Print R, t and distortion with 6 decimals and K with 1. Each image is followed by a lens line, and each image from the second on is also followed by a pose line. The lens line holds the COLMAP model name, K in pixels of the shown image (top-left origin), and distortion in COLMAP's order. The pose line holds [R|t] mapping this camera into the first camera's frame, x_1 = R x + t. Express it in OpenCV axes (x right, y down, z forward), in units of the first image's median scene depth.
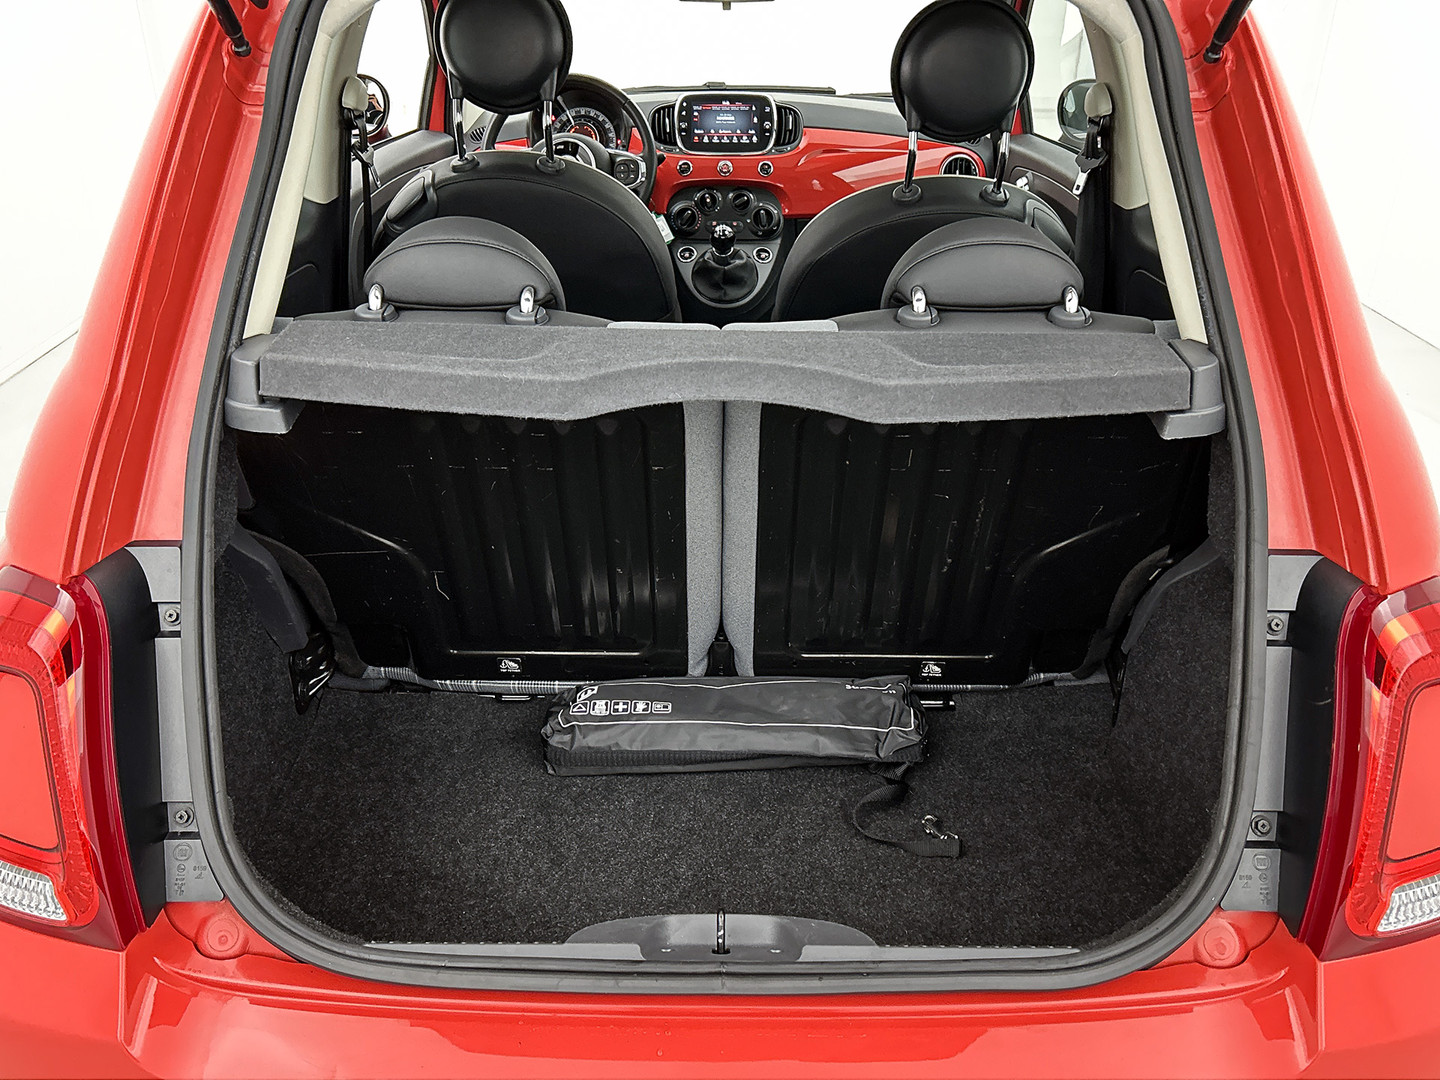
lens RADIAL K [[1260.2, 0, 711.8], [0, 1260.2, 552.2], [0, 0, 1]] dist [0.057386, -0.069630]
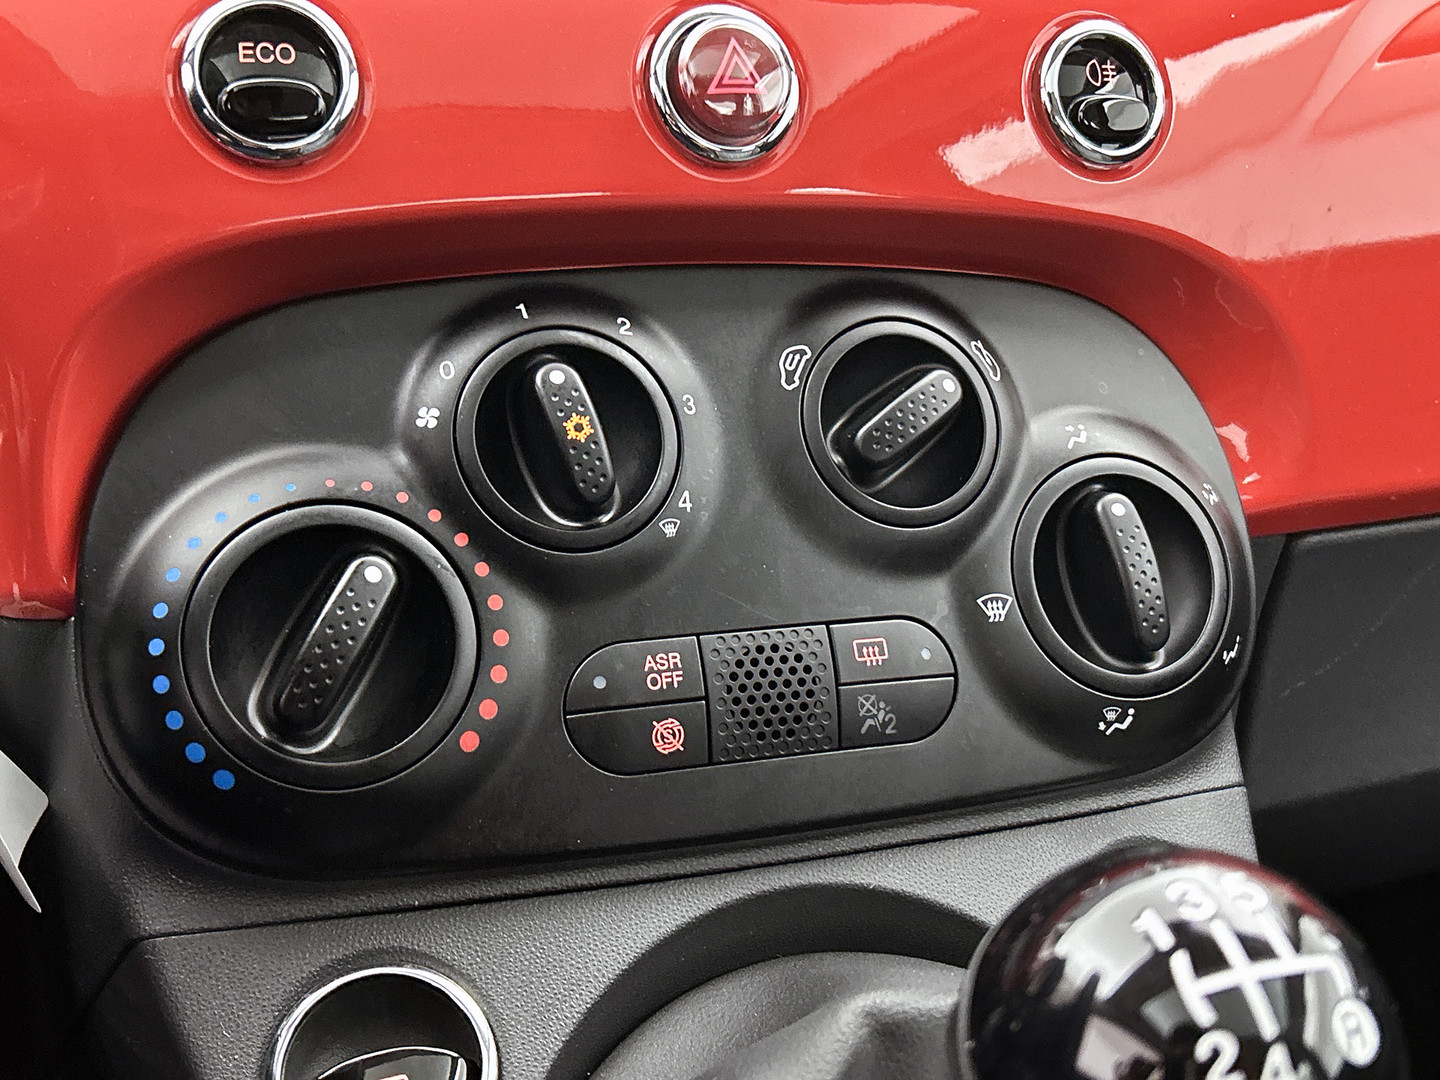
lens RADIAL K [[1742.4, 0, 731.8], [0, 1742.4, 536.7], [0, 0, 1]] dist [0.117717, 0.000000]
pose [[0.941991, -0.076737, 0.326748, -0.033086], [0.133125, 0.979085, -0.153852, -0.249423], [-0.308108, 0.188425, 0.932505, 0.880259]]
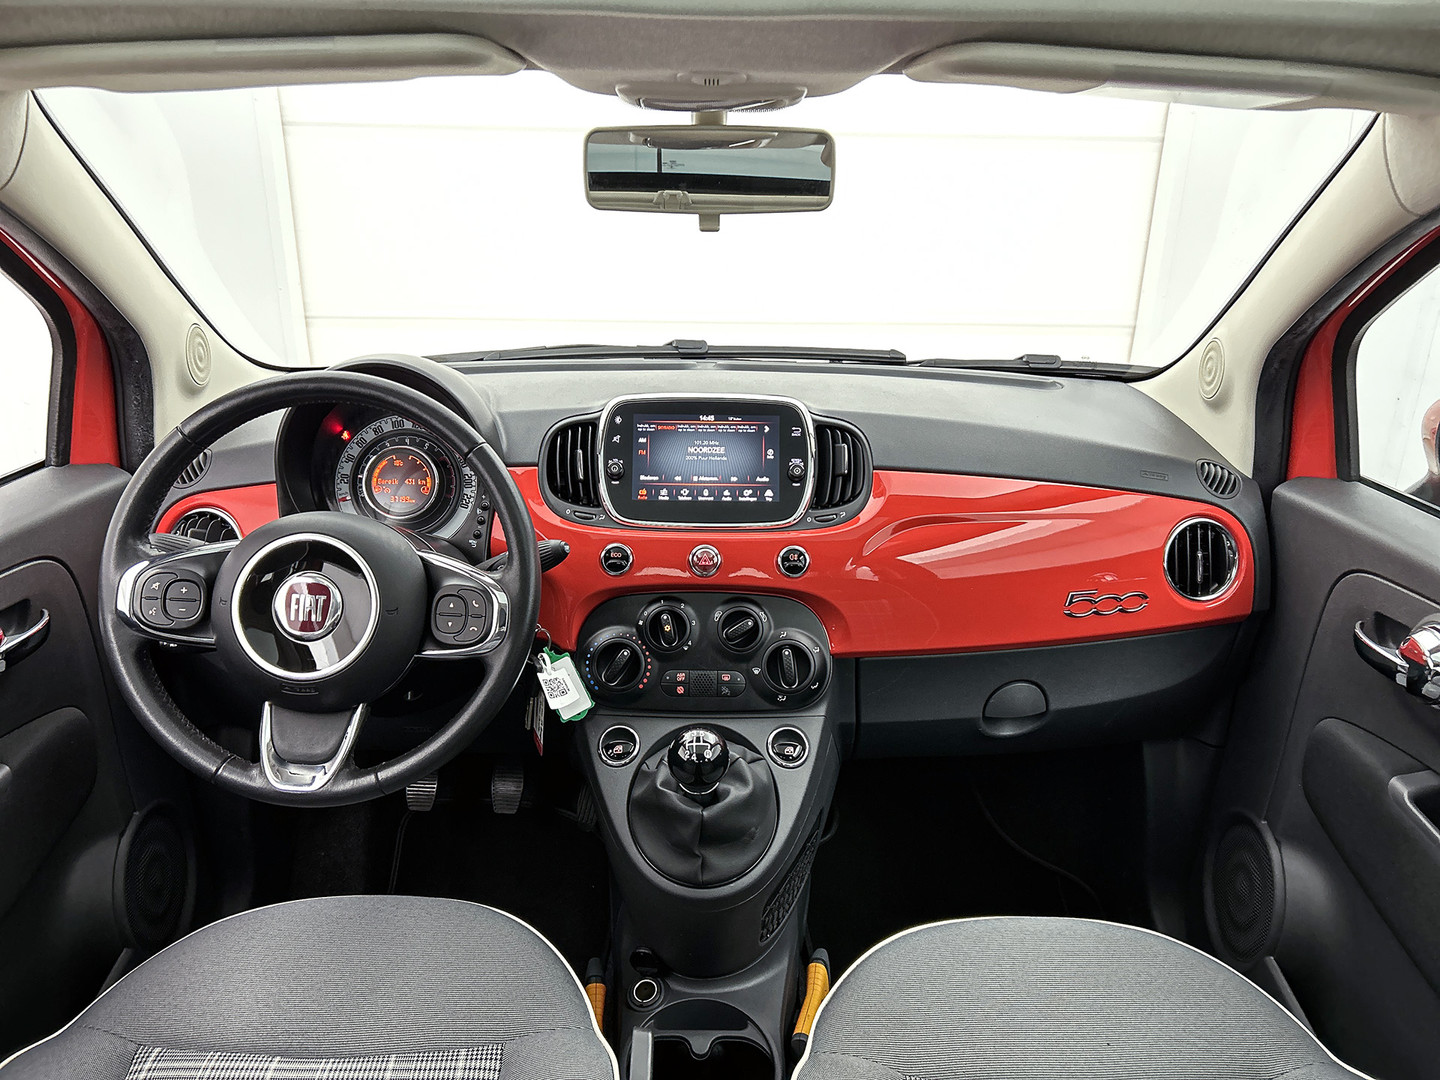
lens RADIAL K [[1122.7, 0, 714.3], [0, 1122.7, 533.7], [0, 0, 1]] dist [0.077567, -0.090646]
pose [[0.999892, 0.003154, 0.014365, 0.007991], [-0.001600, 0.994264, -0.106945, -0.267728], [-0.014620, 0.106911, 0.994161, 0.593691]]
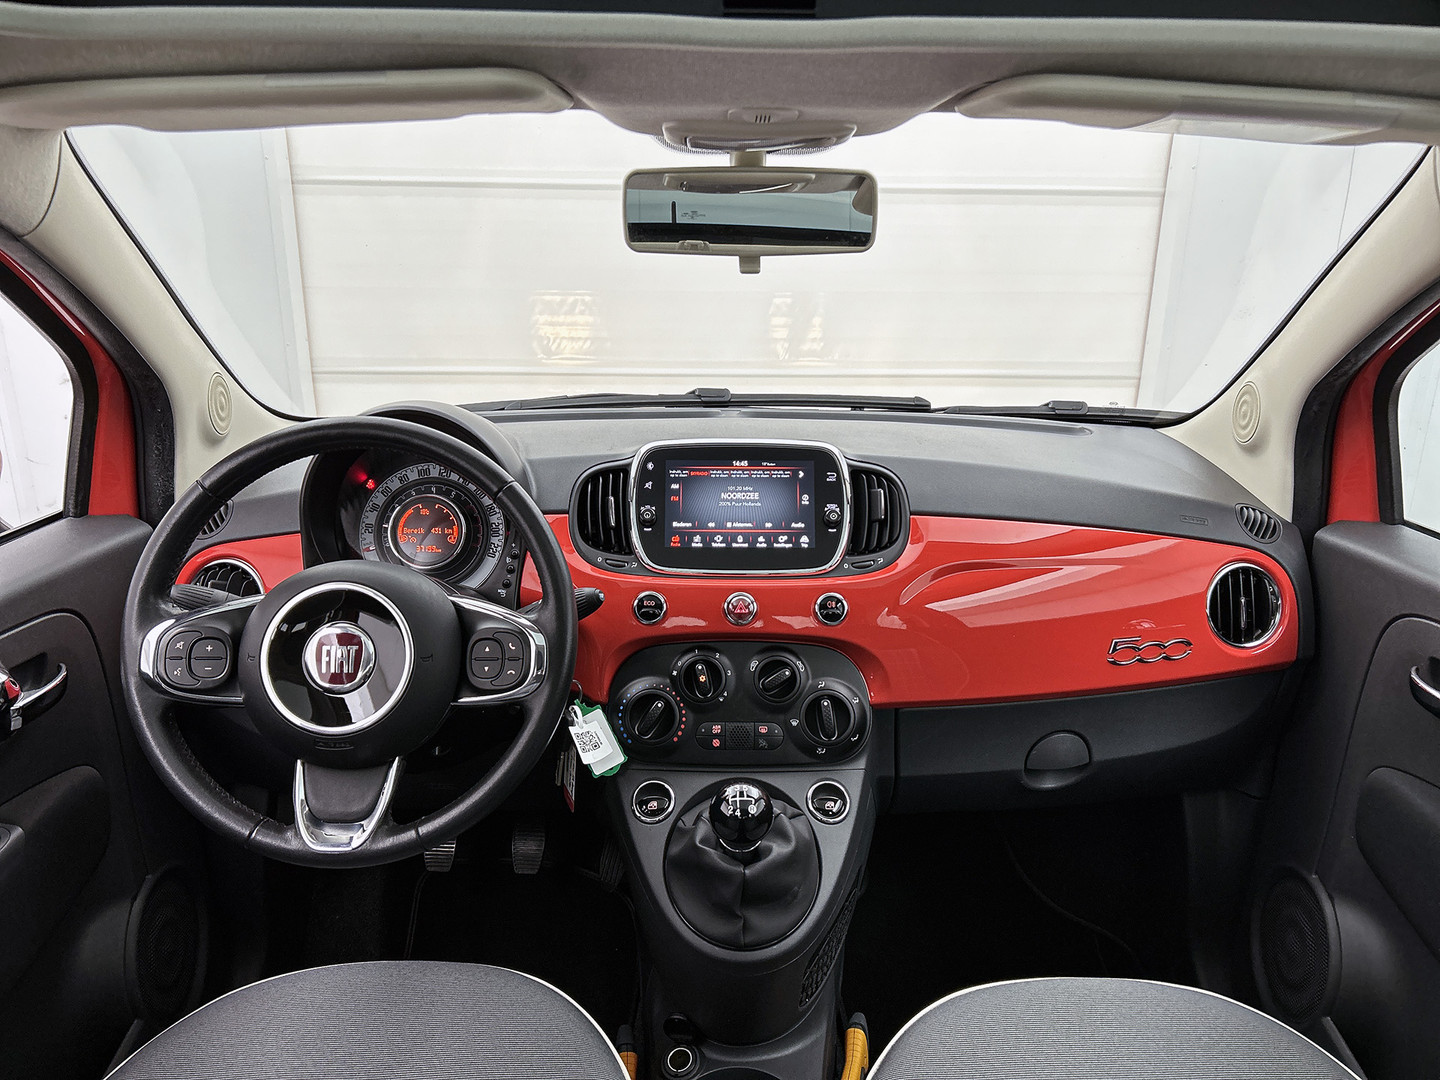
lens RADIAL K [[1122.7, 0, 719.2], [0, 1122.7, 538.7], [0, 0, 1]] dist [0.077567, -0.090646]
pose [[0.999768, -0.002636, 0.021362, -0.005314], [0.005832, 0.988521, -0.150970, -0.266117], [-0.020719, 0.151059, 0.988308, 0.603262]]
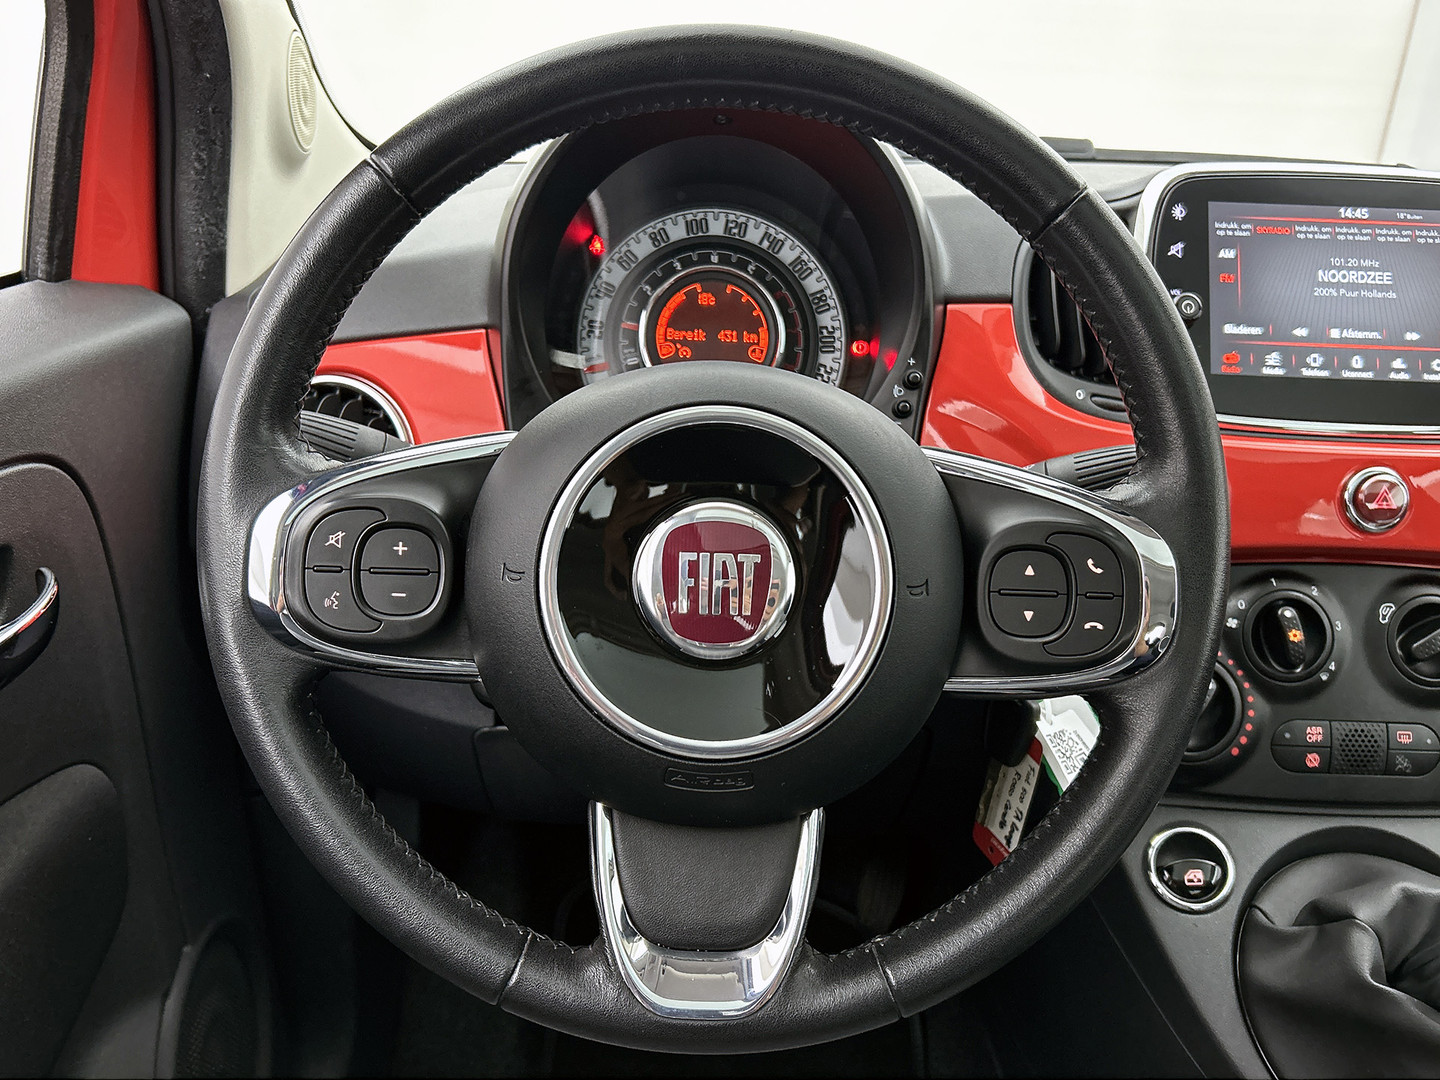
lens RADIAL K [[1260.2, 0, 712.4], [0, 1260.2, 543.3], [0, 0, 1]] dist [0.057386, -0.069630]
pose [[0.999082, 0.024110, 0.035396, -0.112896], [-0.021828, 0.997744, -0.063482, -0.276763], [-0.036847, 0.062651, 0.997355, 0.776516]]
